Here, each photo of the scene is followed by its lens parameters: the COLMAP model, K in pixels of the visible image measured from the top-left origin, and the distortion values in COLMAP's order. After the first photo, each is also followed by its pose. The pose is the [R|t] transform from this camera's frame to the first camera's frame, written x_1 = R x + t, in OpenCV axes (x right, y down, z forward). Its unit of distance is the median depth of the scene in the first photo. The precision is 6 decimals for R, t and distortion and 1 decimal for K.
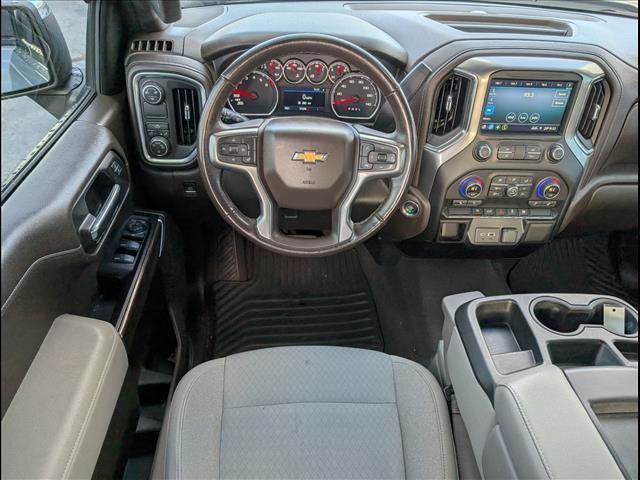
lens RADIAL K [[445.4, 0, 319.5], [0, 445.4, 240.3], [0, 0, 1]] dist [0.003681, 0.001438]
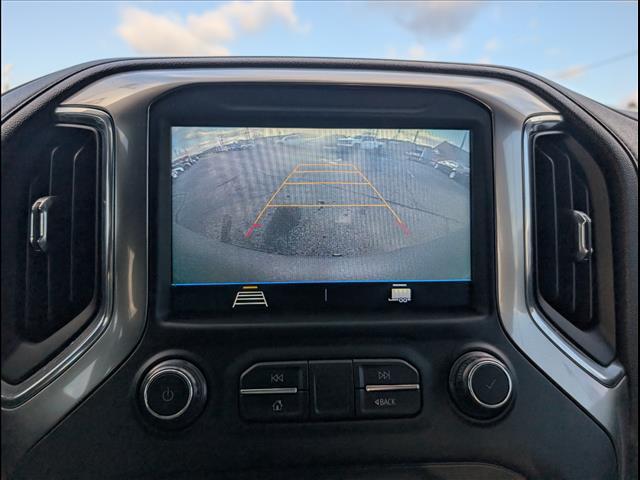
lens RADIAL K [[445.4, 0, 318.8], [0, 445.4, 240.6], [0, 0, 1]] dist [0.003681, 0.001438]
pose [[0.998376, -0.054086, 0.017877, 0.438674], [0.055428, 0.849996, -0.523866, -0.137913], [0.013138, 0.524006, 0.851613, 0.745702]]
